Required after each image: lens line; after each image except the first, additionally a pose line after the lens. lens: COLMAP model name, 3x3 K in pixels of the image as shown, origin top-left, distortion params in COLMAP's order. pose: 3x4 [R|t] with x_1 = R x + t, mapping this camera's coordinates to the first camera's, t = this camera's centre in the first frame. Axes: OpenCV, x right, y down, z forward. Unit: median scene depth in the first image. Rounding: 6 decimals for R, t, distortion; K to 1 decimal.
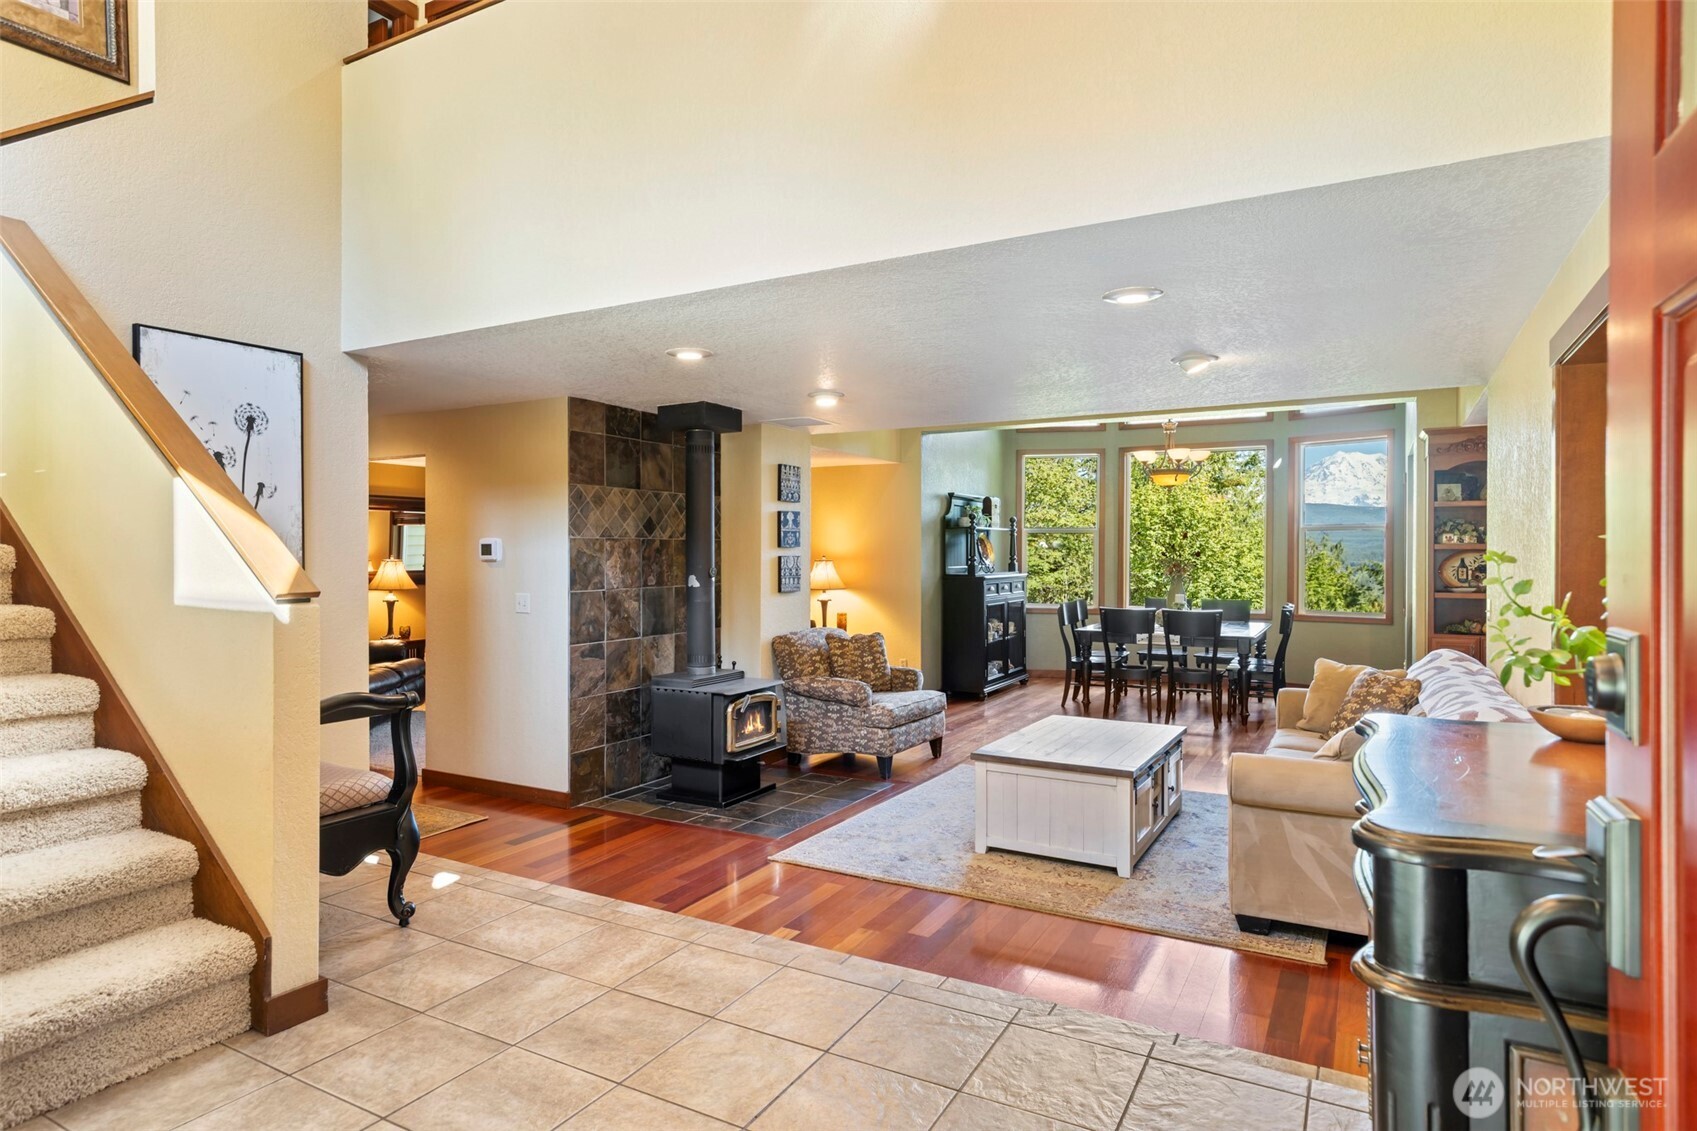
lens RADIAL K [[937.4, 0, 854.6], [0, 937.4, 563.1], [0, 0, 1]] dist [-0.000683, 0.000031]
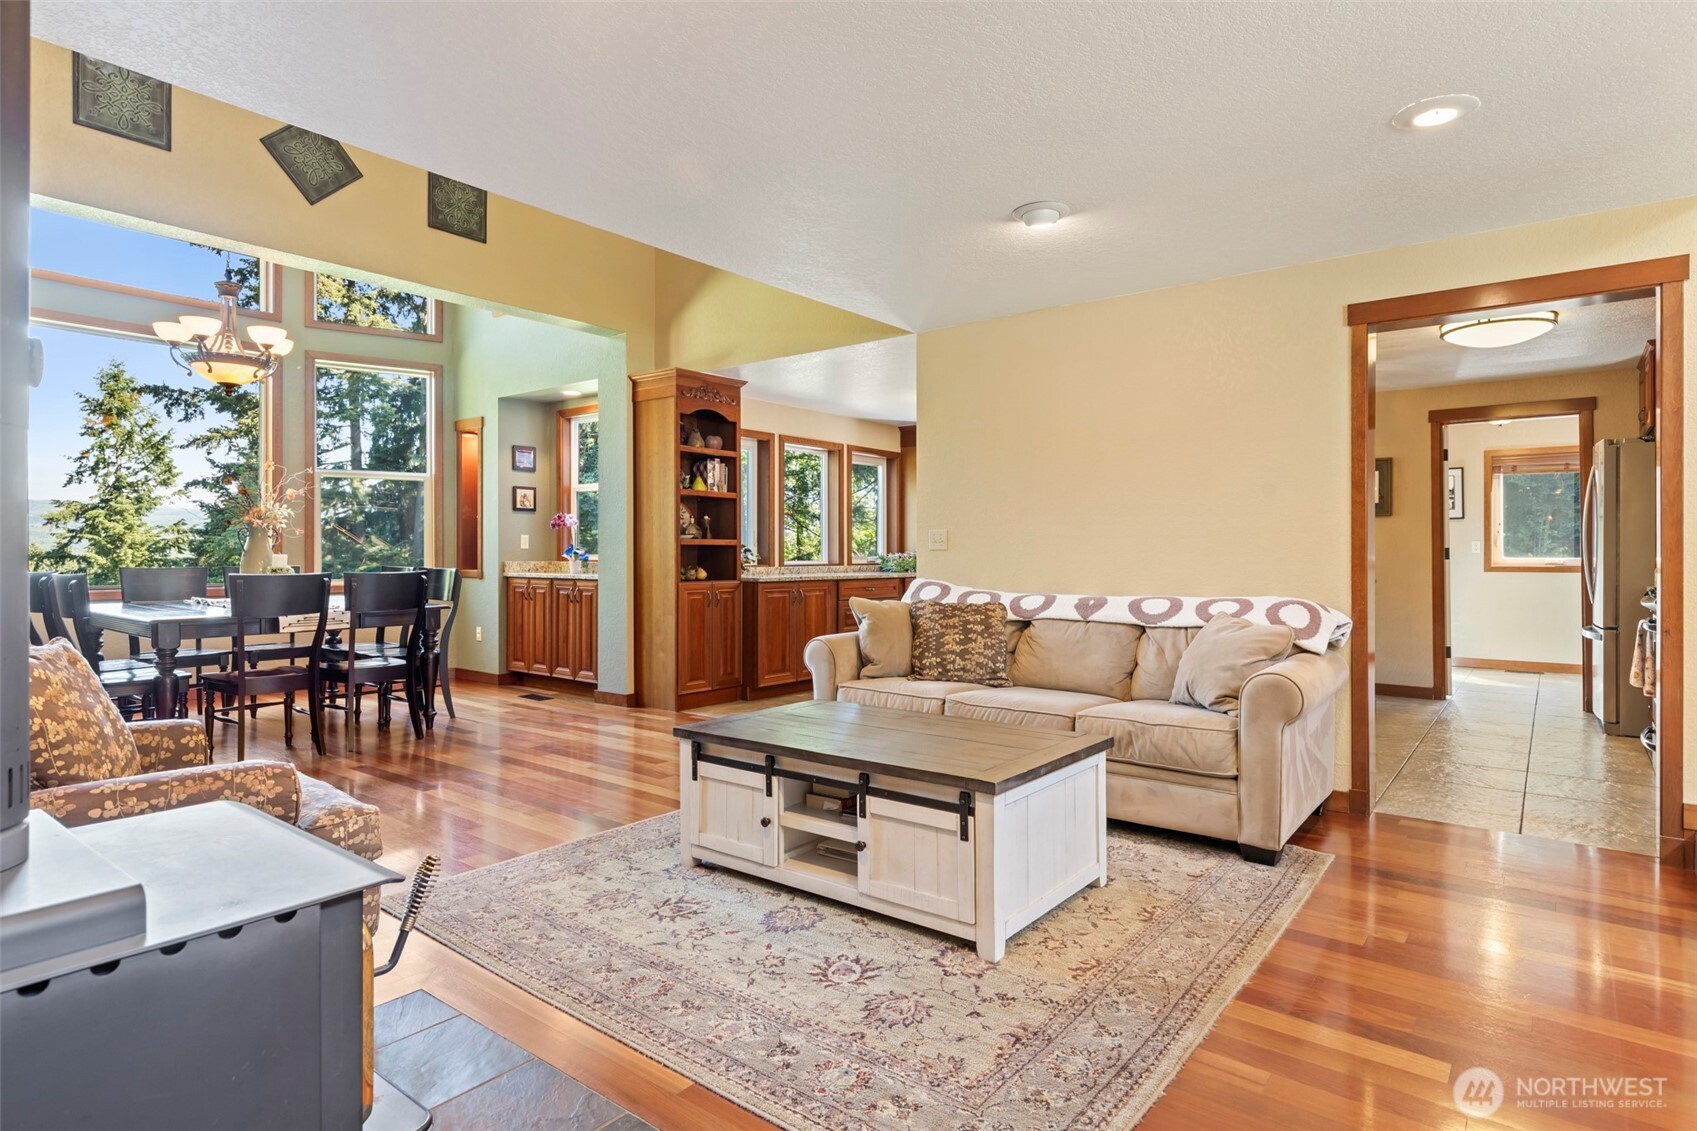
lens RADIAL K [[907.7, 0, 857.7], [0, 907.7, 554.7], [0, 0, 1]] dist [-0.000607, -0.000138]
pose [[0.154559, -0.003785, 0.987976, -0.285360], [0.007421, 0.999969, 0.002670, 0.047539], [-0.987956, 0.006919, 0.154582, 0.697799]]
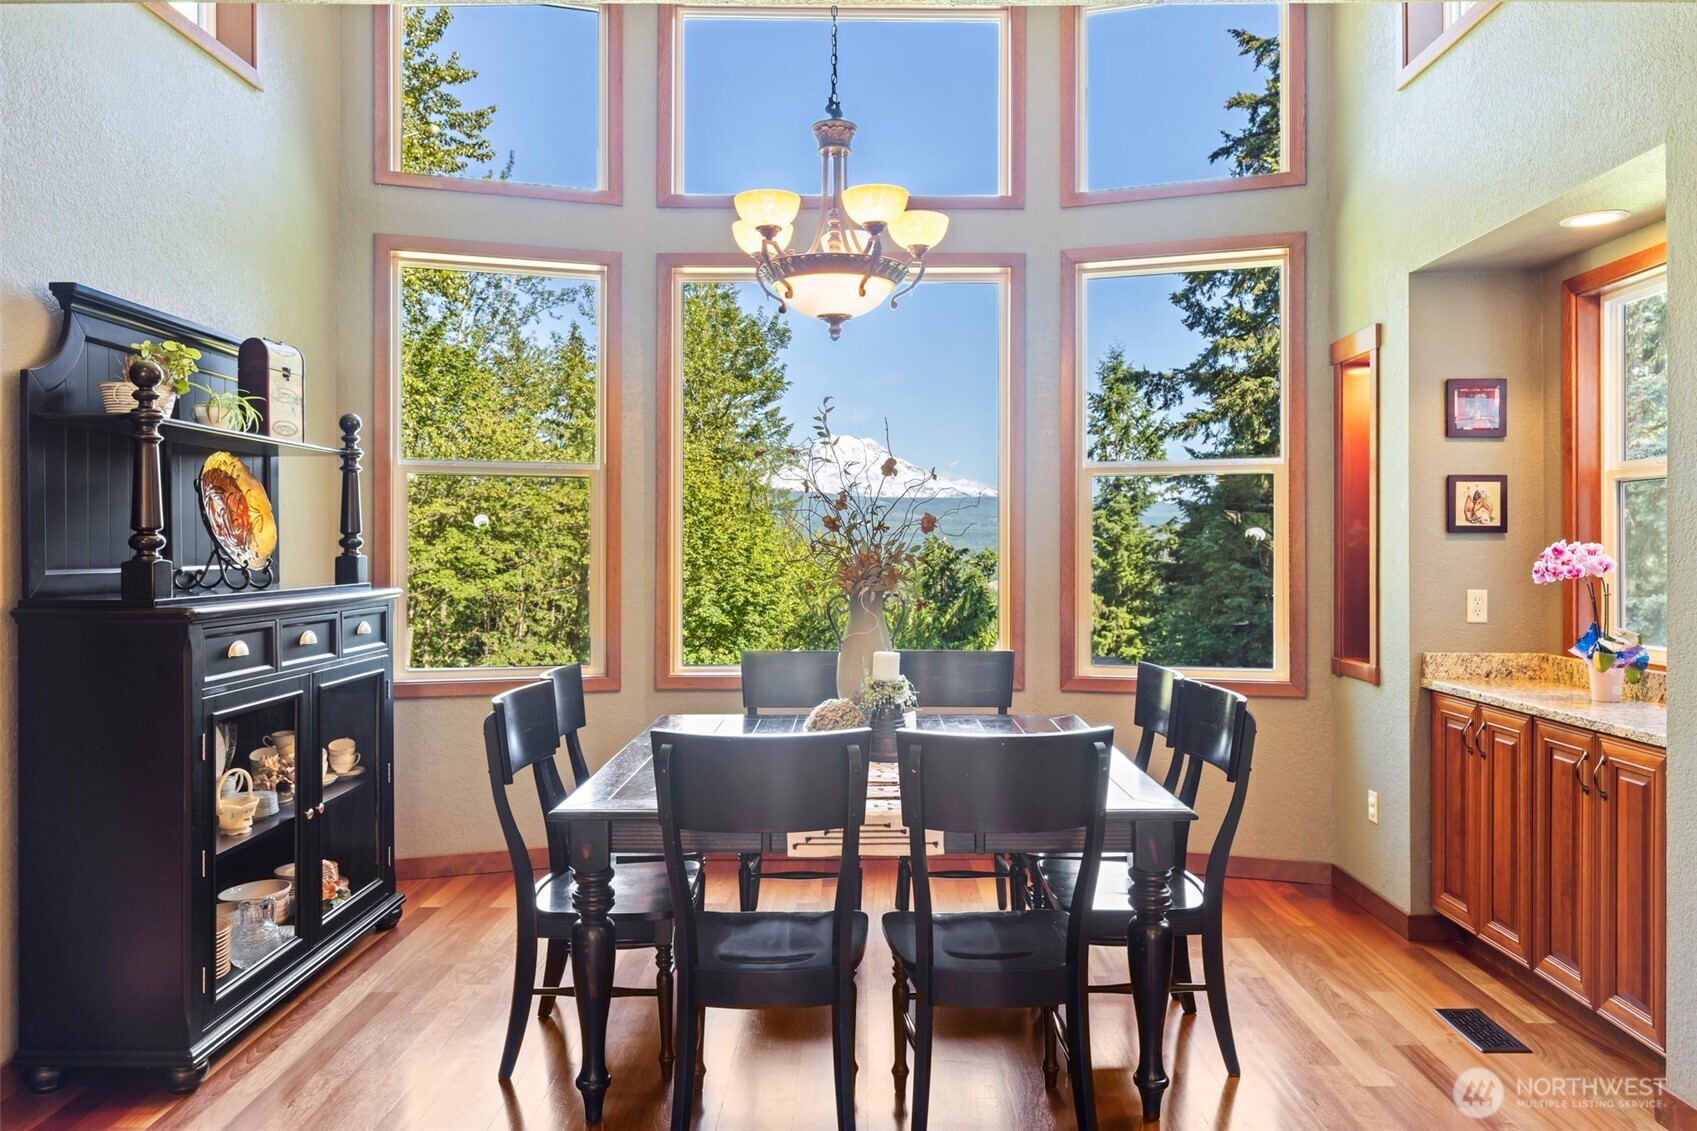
lens RADIAL K [[1174.5, 0, 850.0], [0, 1174.5, 553.3], [0, 0, 1]] dist [-0.000251, -0.002885]
pose [[0.880127, -0.003074, 0.474729, 0.206738], [0.006011, 0.999971, -0.004669, 0.002912], [-0.474701, 0.006963, 0.880120, 0.905261]]
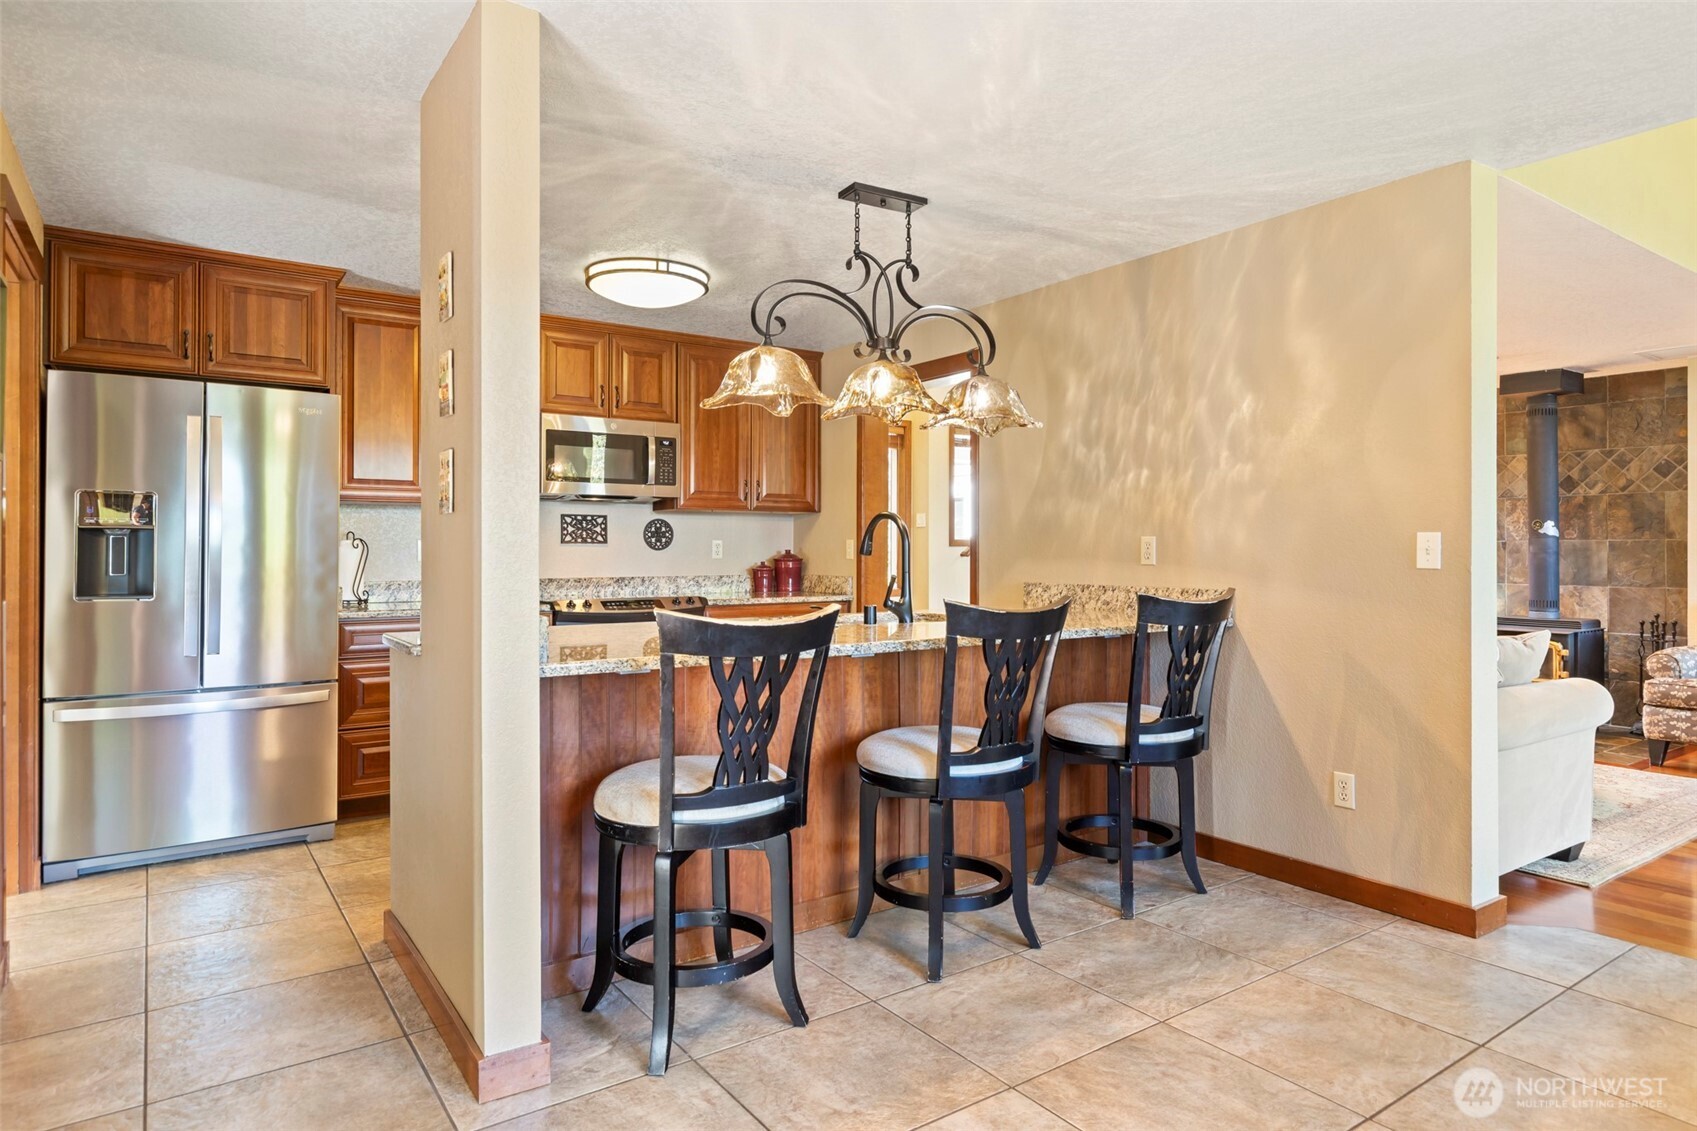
lens RADIAL K [[988.2, 0, 854.5], [0, 988.2, 544.4], [0, 0, 1]] dist [-0.004091, -0.000956]
pose [[-0.440671, -0.006071, -0.897648, 1.083815], [-0.010849, 0.999940, -0.001437, 0.037990], [0.897603, 0.009106, -0.440710, 0.701020]]
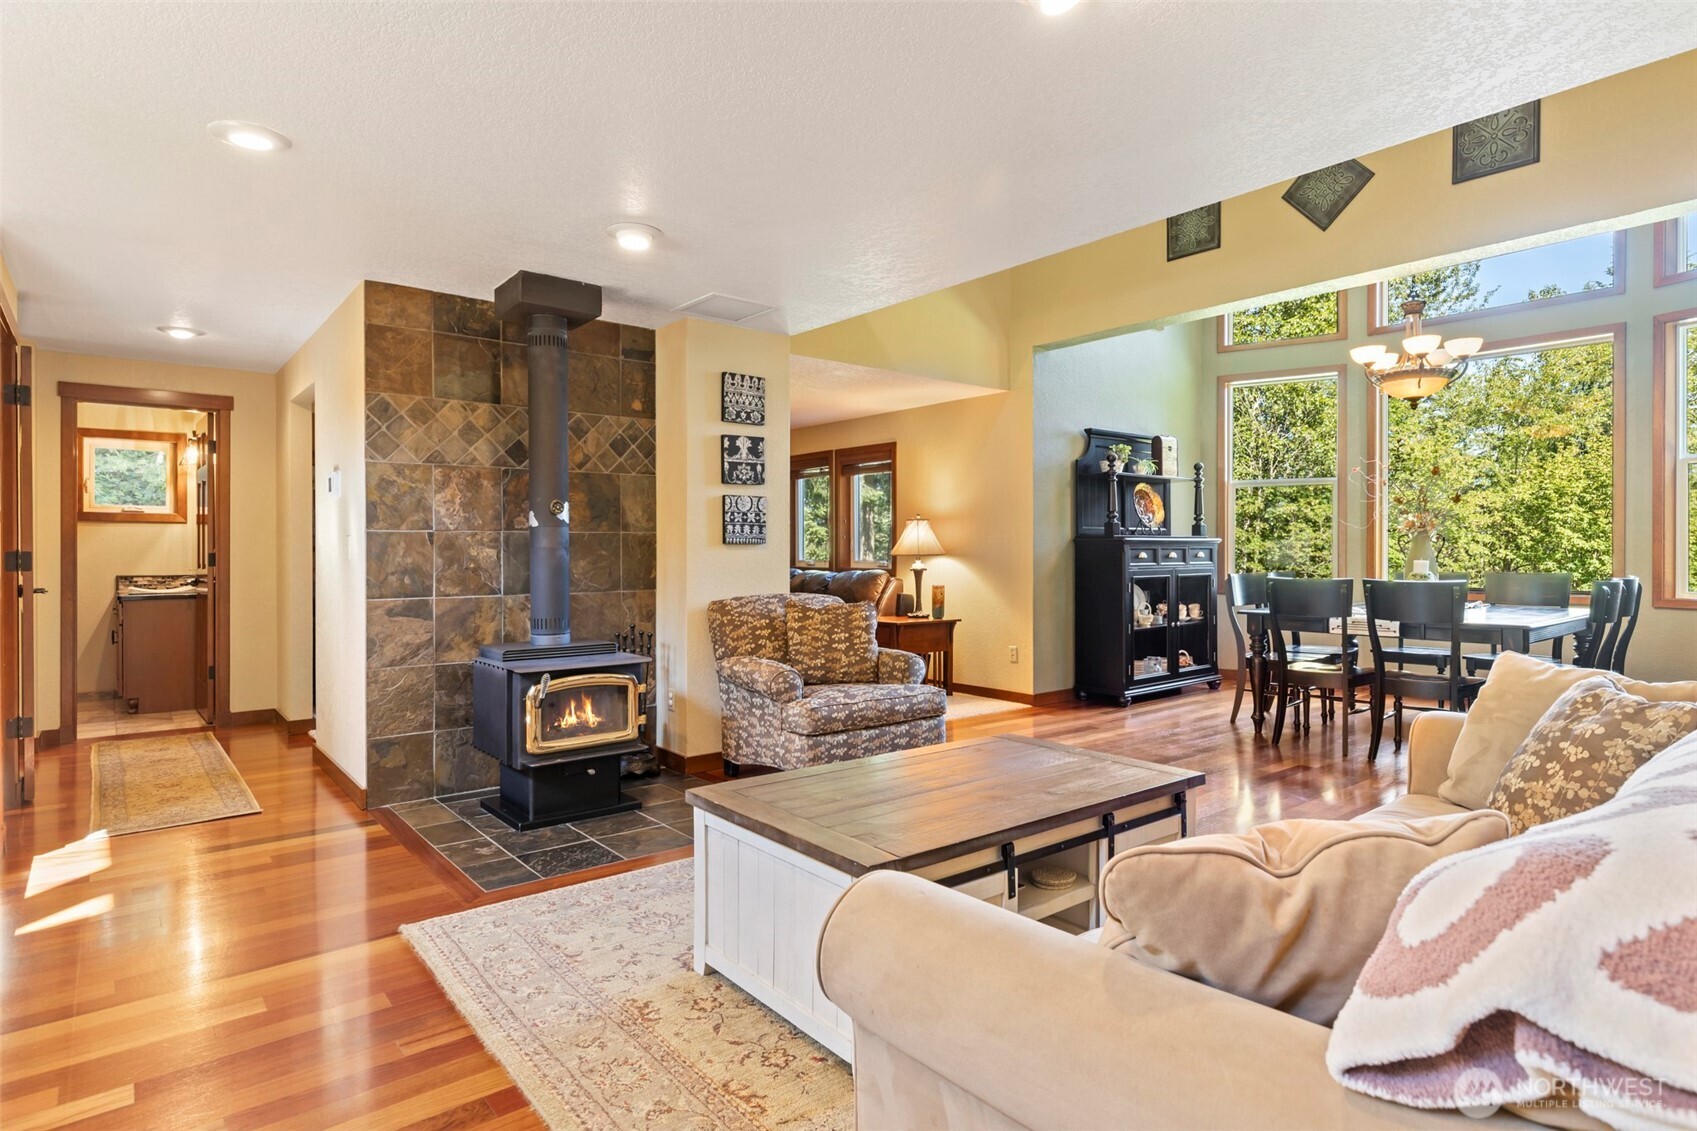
lens RADIAL K [[907.7, 0, 857.7], [0, 907.7, 554.7], [0, 0, 1]] dist [-0.000607, -0.000138]
pose [[0.930398, -0.001919, -0.366547, 0.292425], [-0.000481, 0.999979, -0.006457, 0.045861], [0.366552, 0.006184, 0.930377, 0.373182]]
